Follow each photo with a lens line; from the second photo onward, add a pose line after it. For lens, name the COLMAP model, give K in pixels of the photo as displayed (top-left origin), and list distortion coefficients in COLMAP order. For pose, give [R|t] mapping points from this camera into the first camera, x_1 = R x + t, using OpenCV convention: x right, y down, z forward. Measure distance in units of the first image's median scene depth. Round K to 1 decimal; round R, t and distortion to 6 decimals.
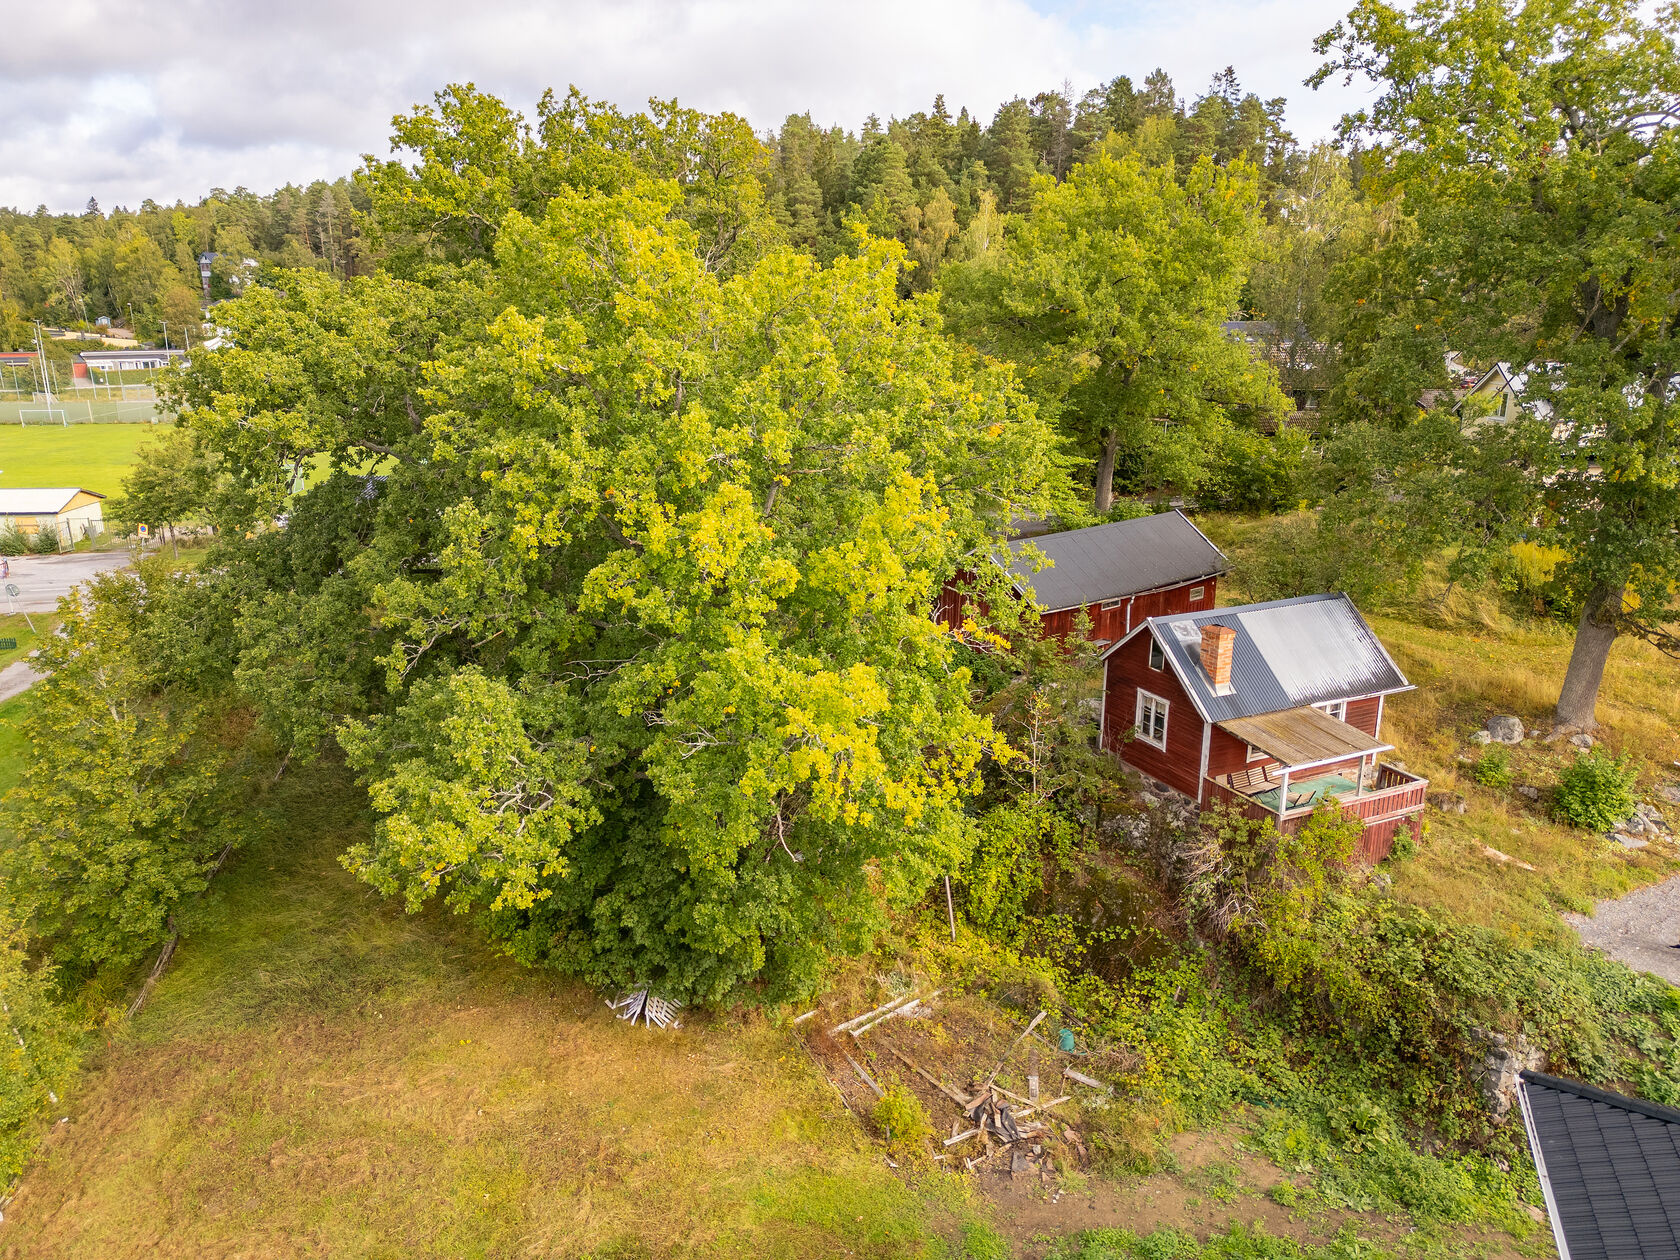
lens RADIAL K [[1187.6, 0, 830.7], [0, 1187.6, 632.7], [0, 0, 1]] dist [0.054968, -0.042192]
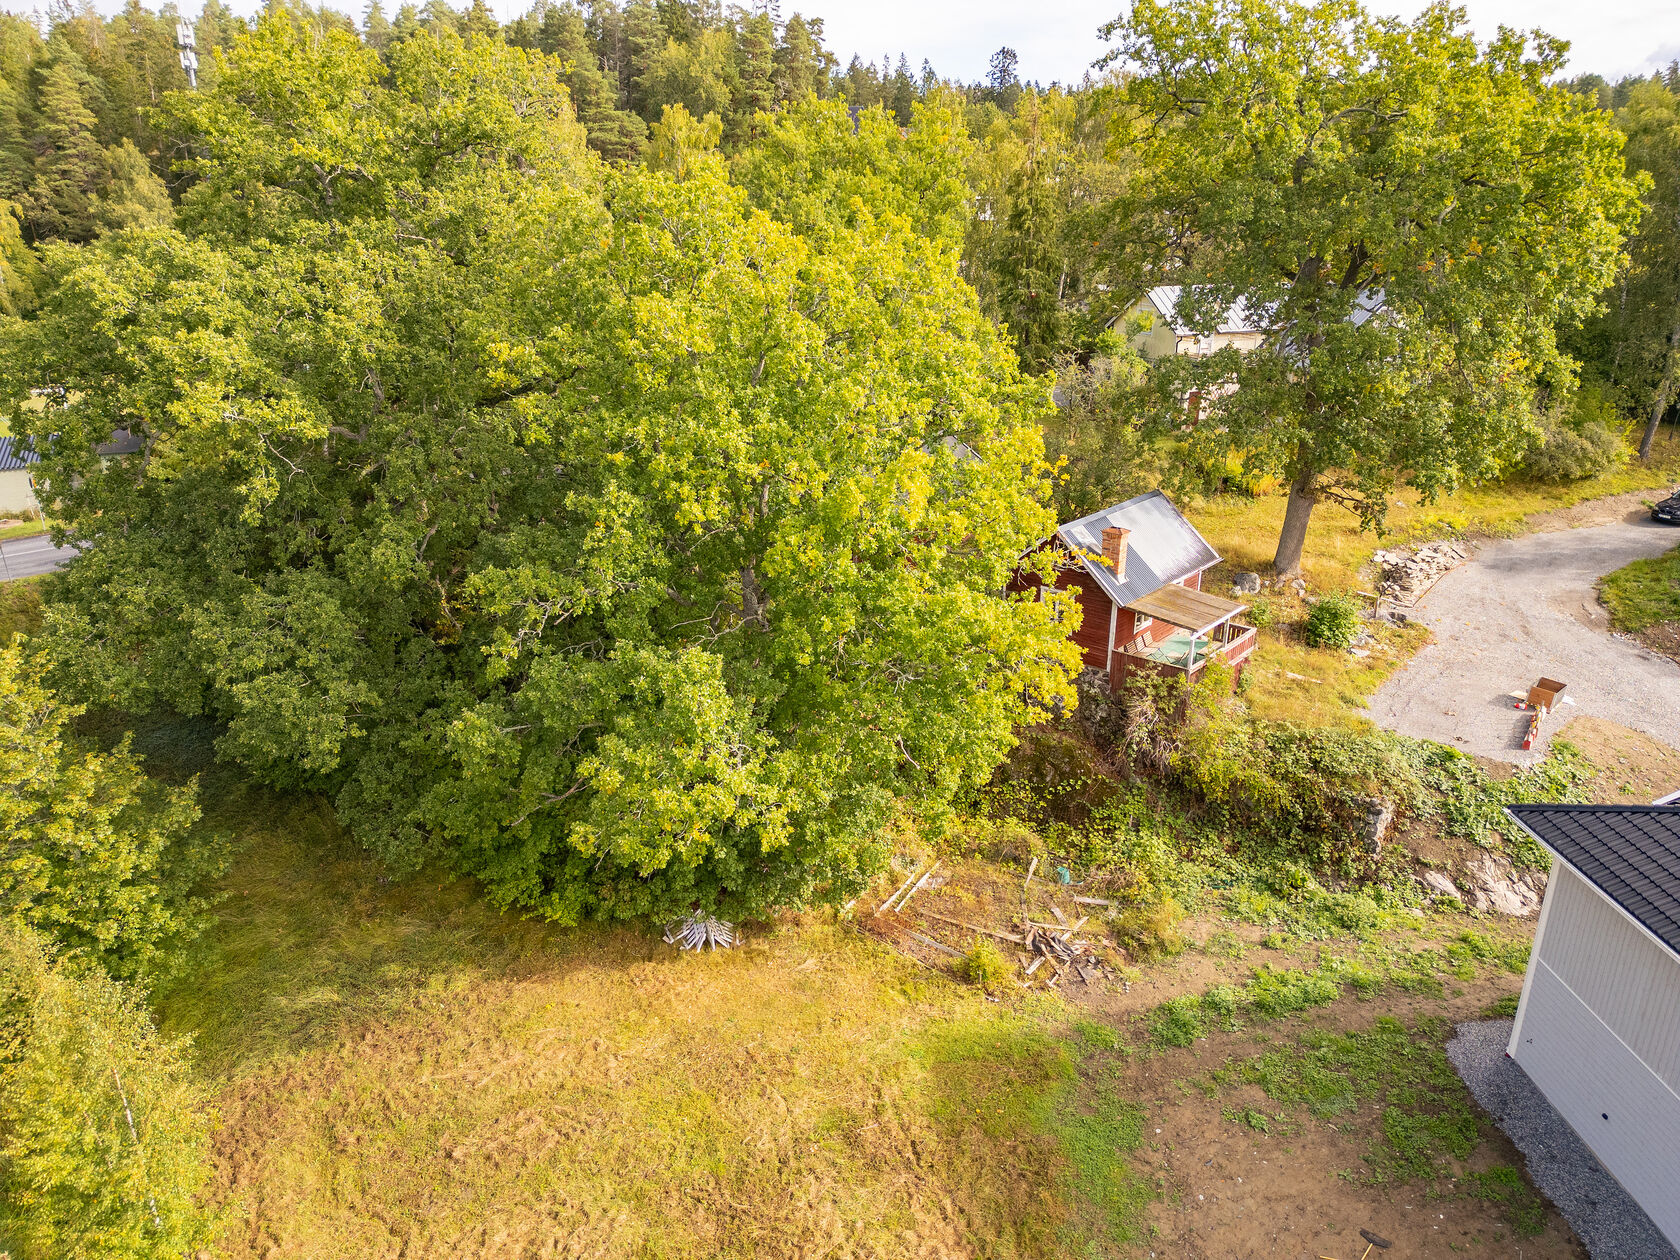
lens RADIAL K [[1187.6, 0, 843.2], [0, 1187.6, 629.1], [0, 0, 1]] dist [0.054968, -0.042192]
pose [[0.913225, -0.133945, 0.384810, -0.419626], [0.105052, 0.989894, 0.095255, -0.048286], [-0.393680, -0.046564, 0.918067, -0.024080]]
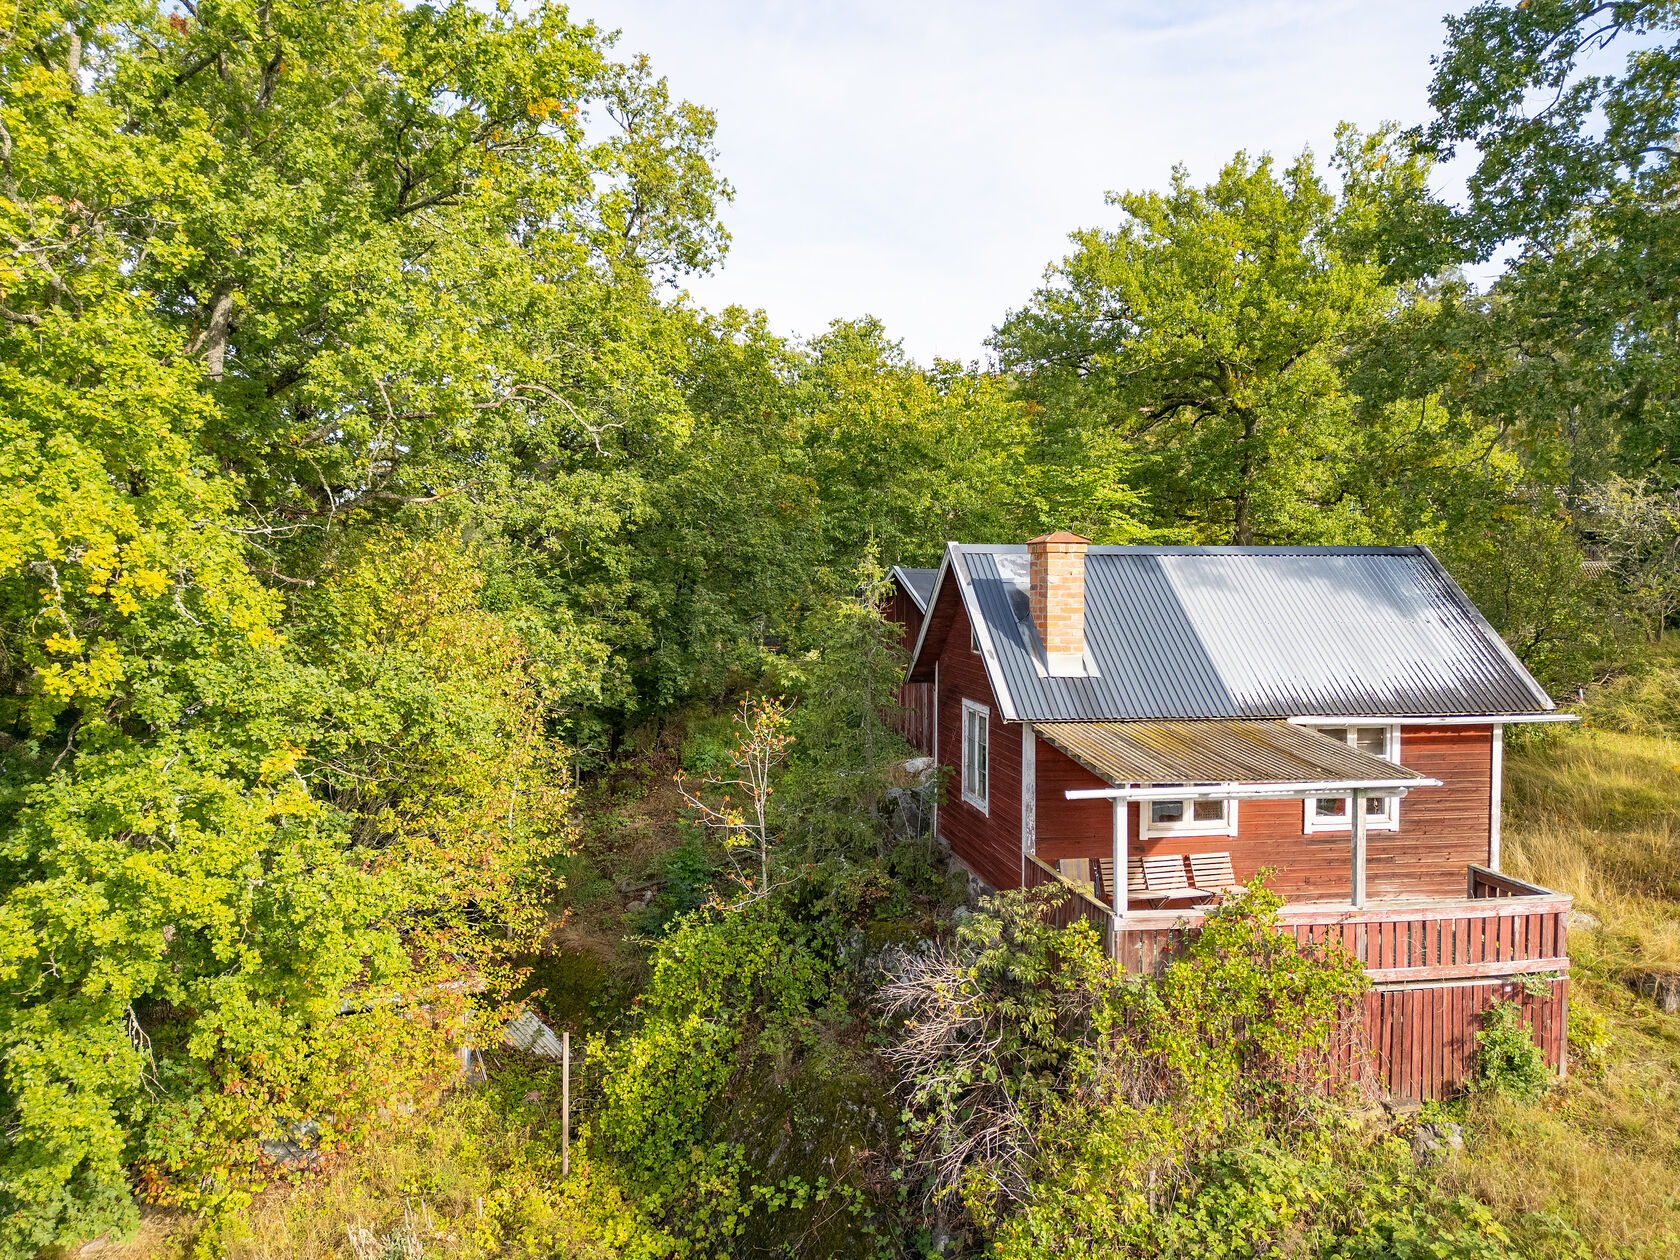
lens RADIAL K [[1187.6, 0, 834.3], [0, 1187.6, 631.8], [0, 0, 1]] dist [0.054968, -0.042192]
pose [[0.964274, 0.014693, -0.264498, 0.364735], [-0.074712, 0.973012, -0.218324, 0.143869], [0.254152, 0.230285, 0.939348, 0.535398]]
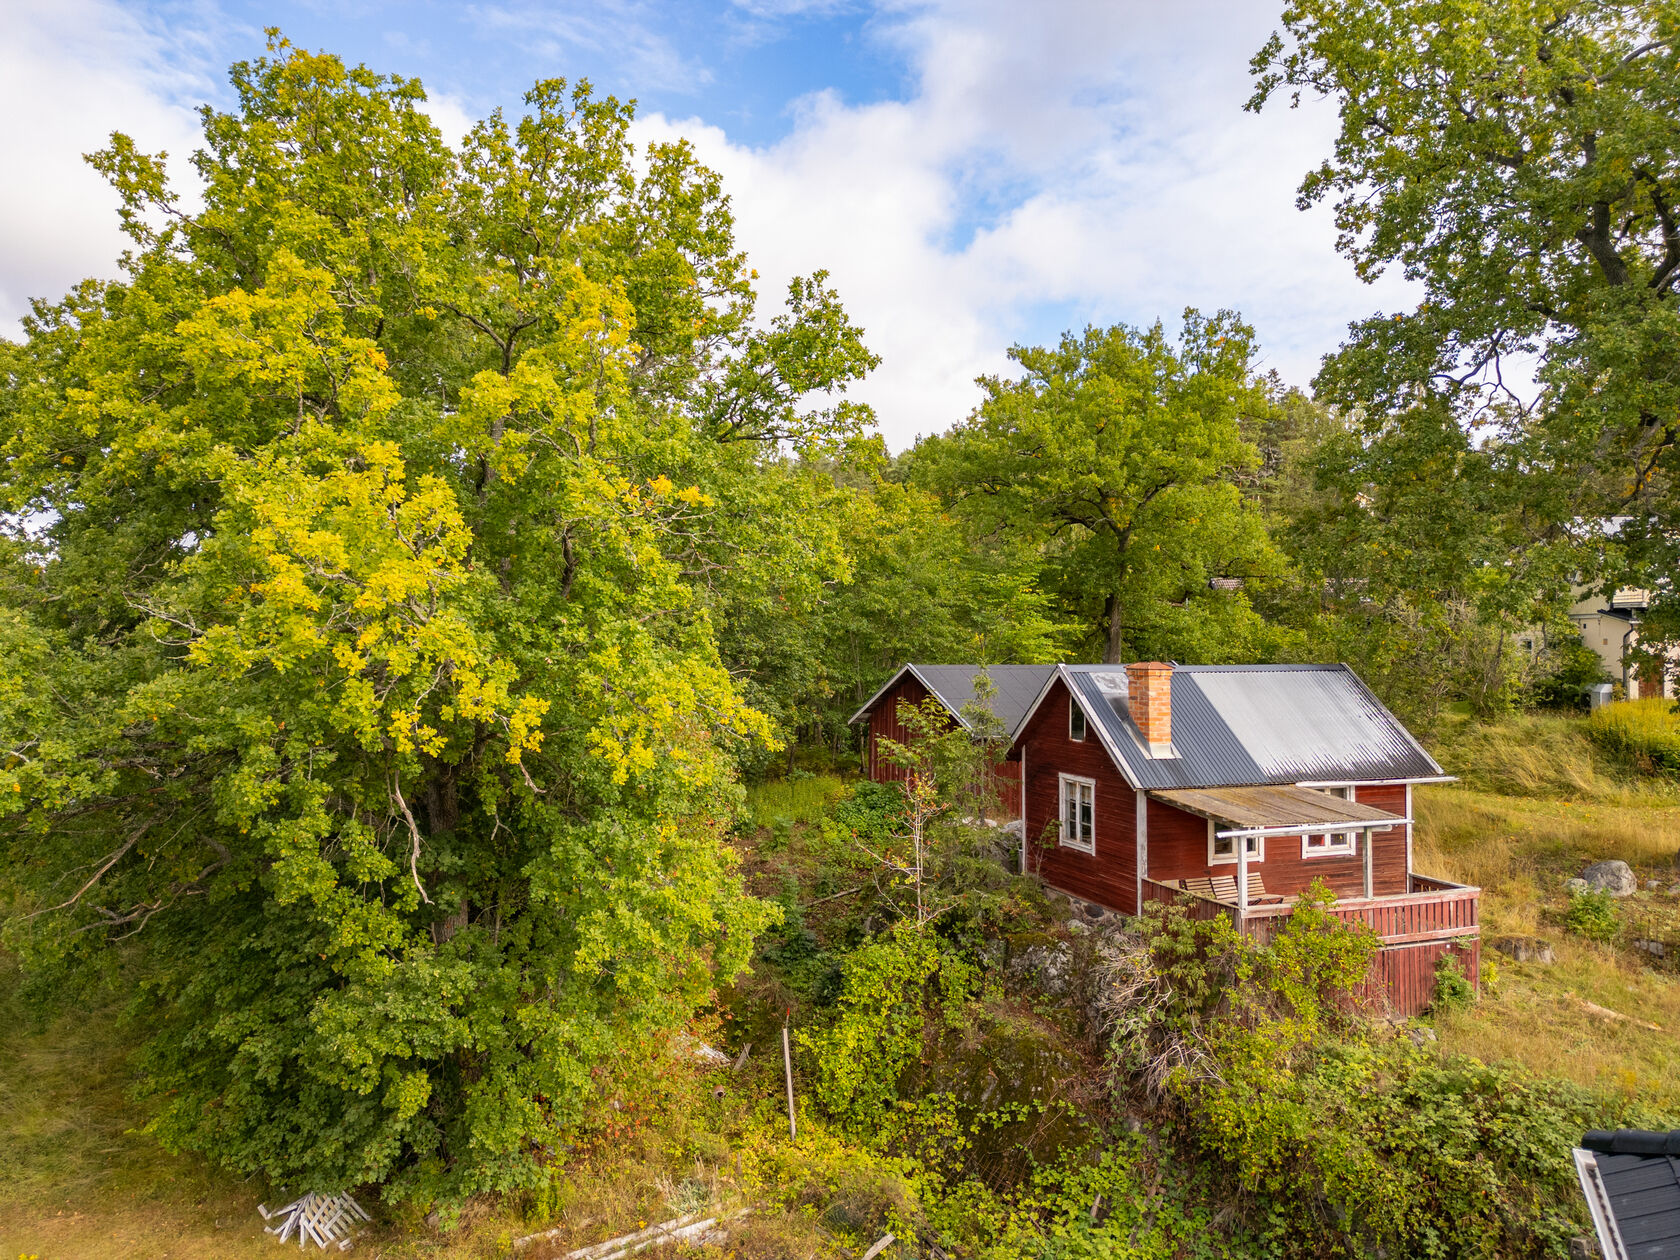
lens RADIAL K [[1187.6, 0, 835.3], [0, 1187.6, 629.4], [0, 0, 1]] dist [0.054968, -0.042192]
pose [[0.996973, 0.002175, -0.077720, 0.190874], [-0.023906, 0.959760, -0.279802, 0.181350], [0.073984, 0.280813, 0.956907, 0.288787]]
